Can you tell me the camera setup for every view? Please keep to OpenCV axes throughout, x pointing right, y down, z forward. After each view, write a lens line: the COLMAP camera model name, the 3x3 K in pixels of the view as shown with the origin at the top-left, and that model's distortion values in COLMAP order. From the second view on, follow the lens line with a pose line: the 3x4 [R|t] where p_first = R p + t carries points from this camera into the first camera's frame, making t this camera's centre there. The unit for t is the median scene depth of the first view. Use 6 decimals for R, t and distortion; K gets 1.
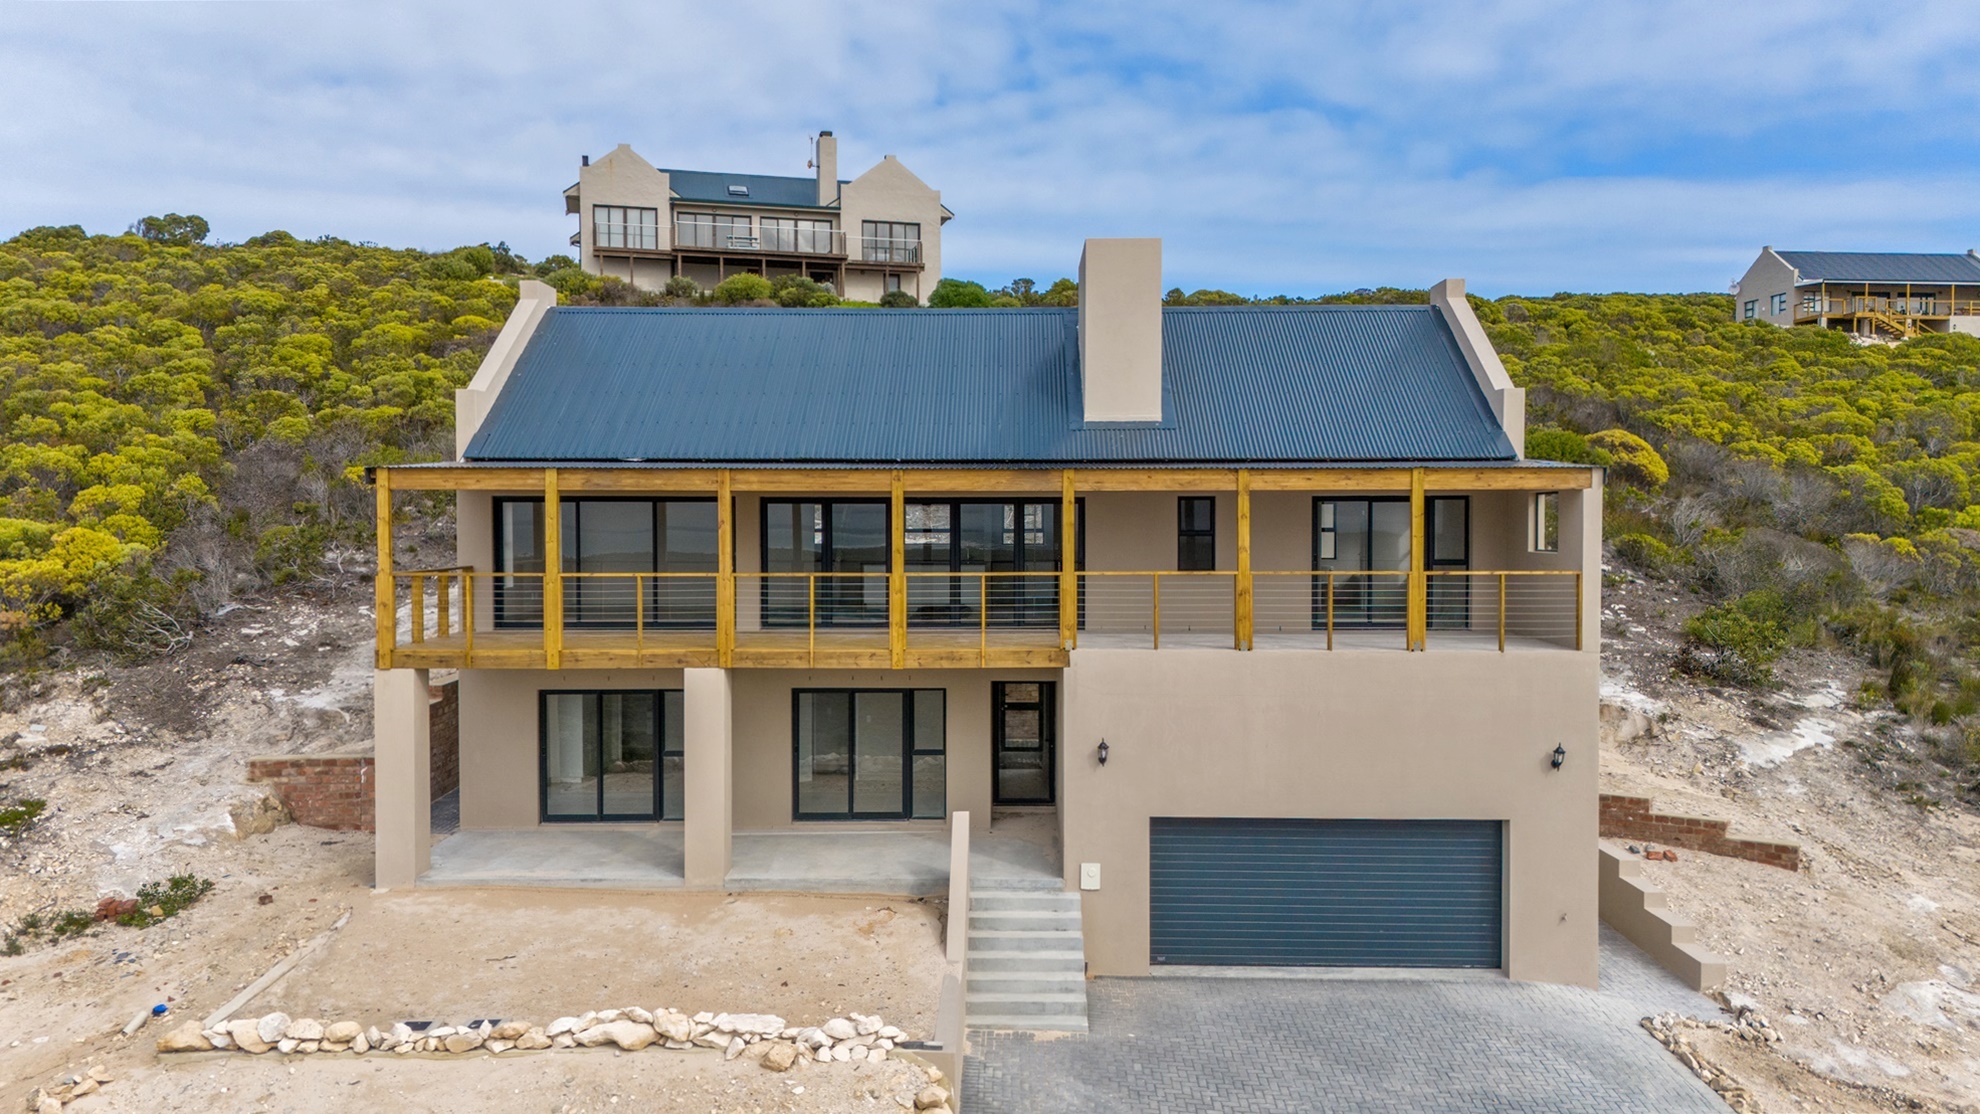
lens RADIAL K [[1467.2, 0, 990.0], [0, 1467.2, 557.0], [0, 0, 1]] dist [0.004994, 0.068974]
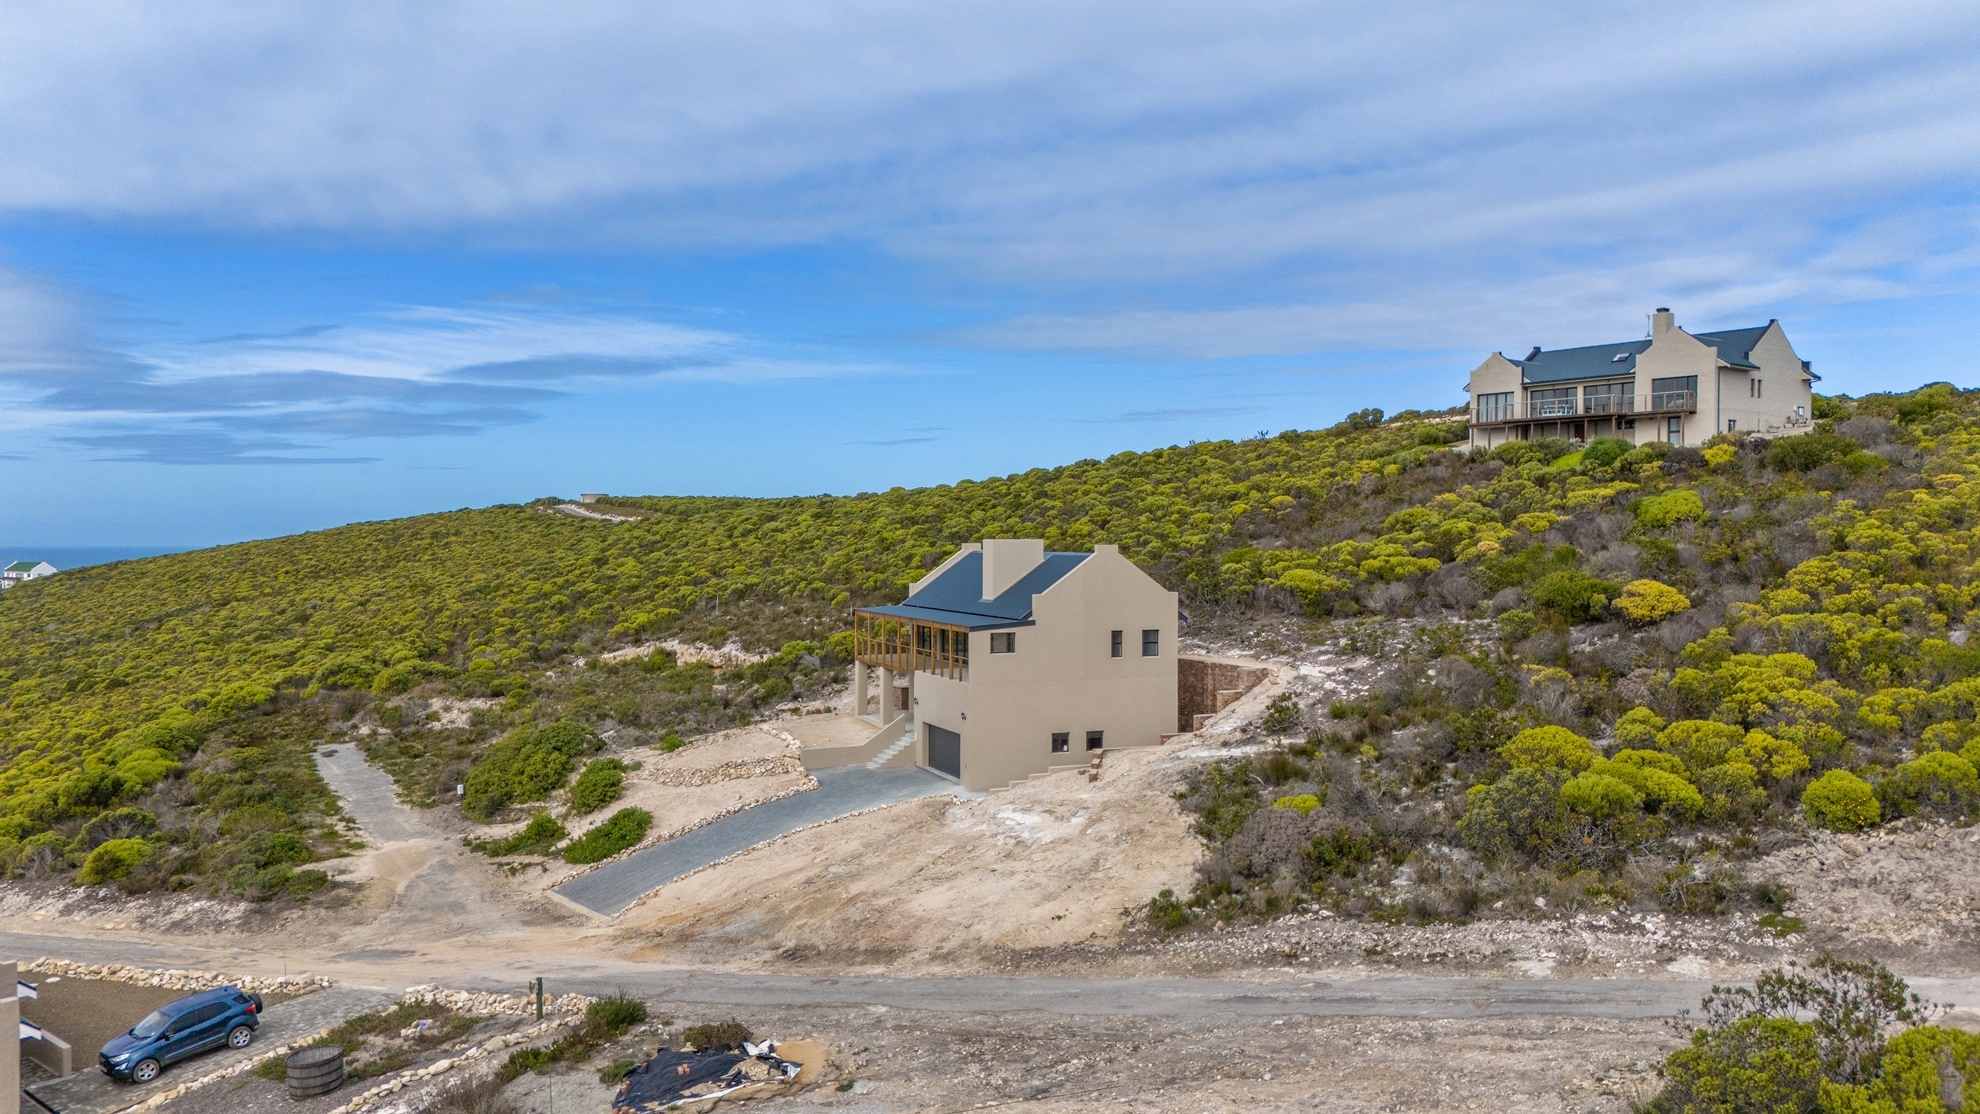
lens RADIAL K [[1430.1, 0, 990.0], [0, 1430.1, 557.0], [0, 0, 1]] dist [0.061239, -0.000641]
pose [[0.415178, 0.009643, -0.909689, 3.169934], [-0.028016, 0.999605, -0.002190, -0.200327], [0.909309, 0.026395, 0.415284, -0.250601]]
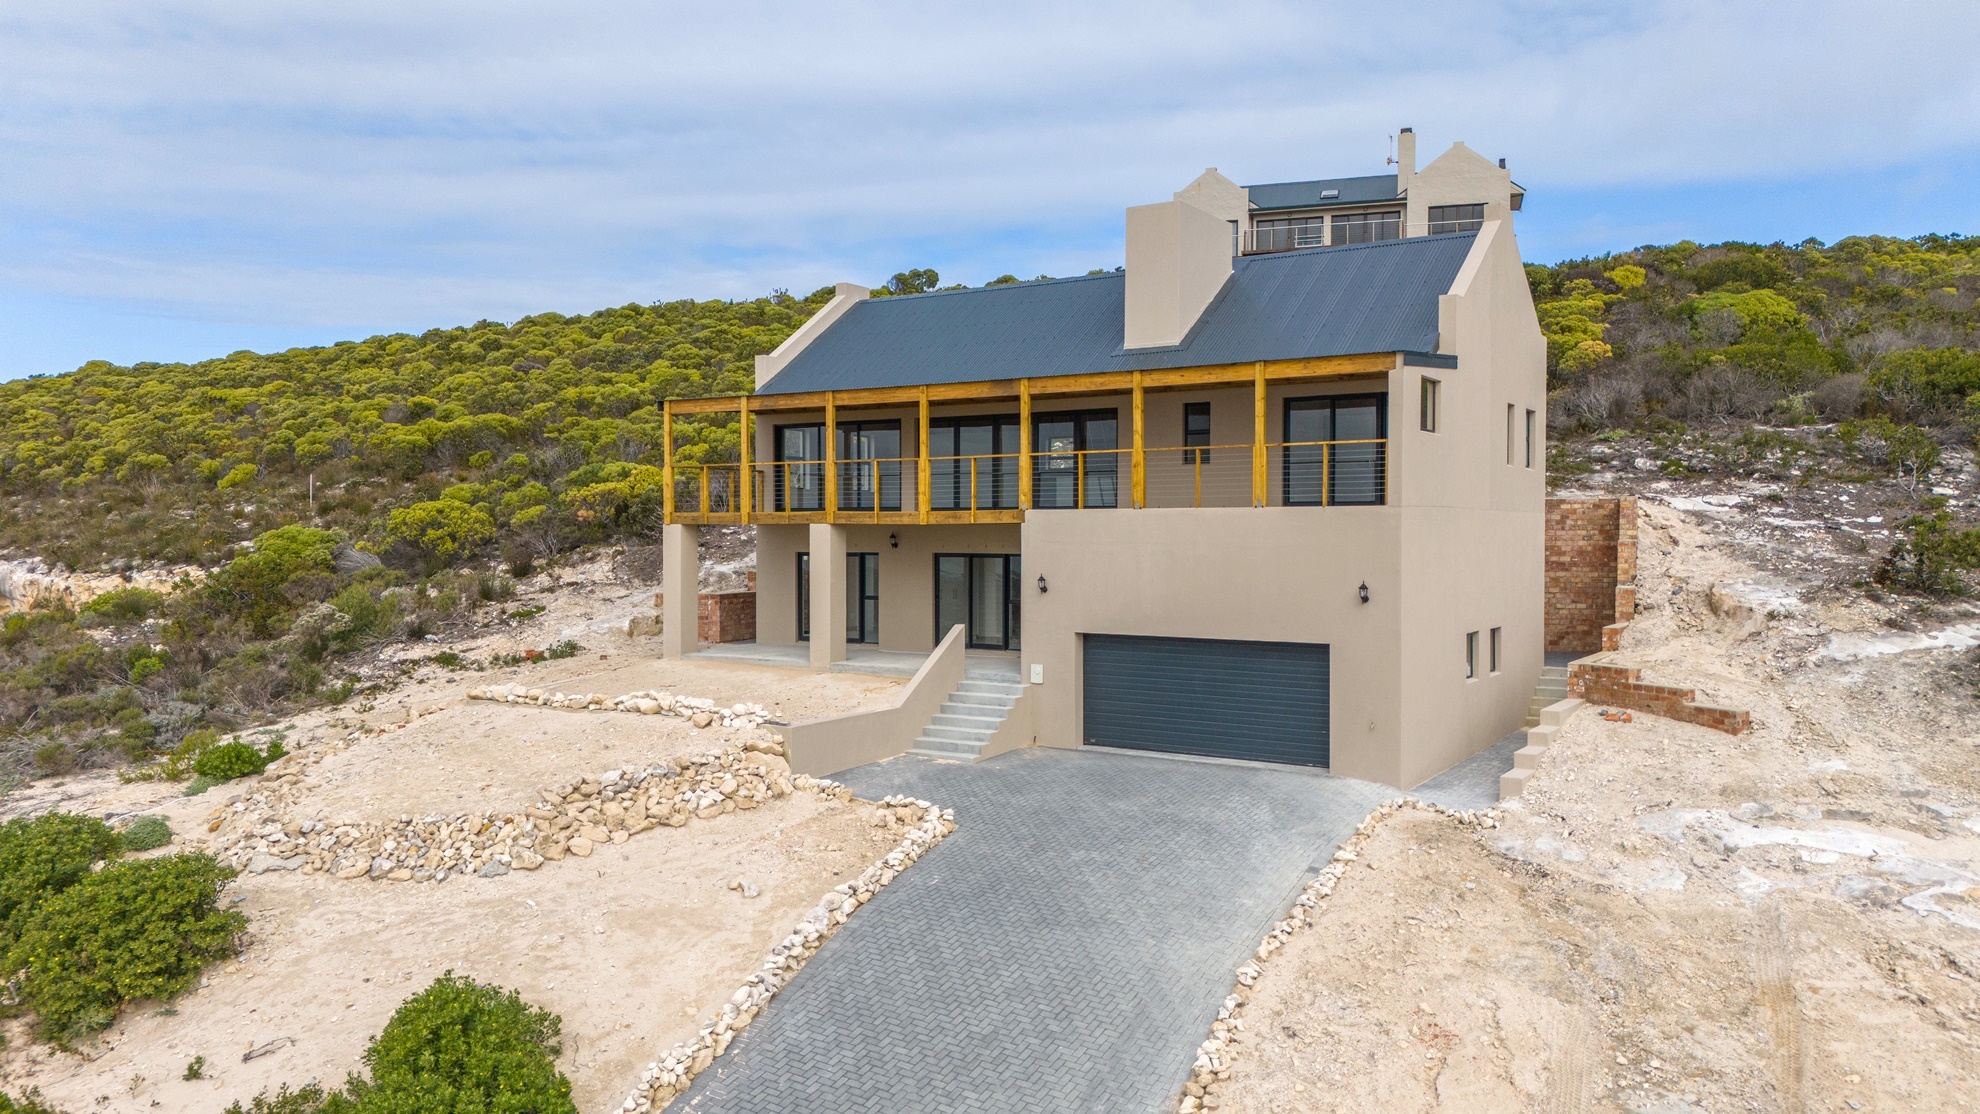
lens RADIAL K [[1430.1, 0, 990.0], [0, 1430.1, 557.0], [0, 0, 1]] dist [0.061239, -0.000641]
pose [[0.850584, 0.009536, -0.525753, 0.727868], [-0.013902, 0.999894, -0.004355, 0.113302], [0.525656, 0.011013, 0.850626, -0.165407]]
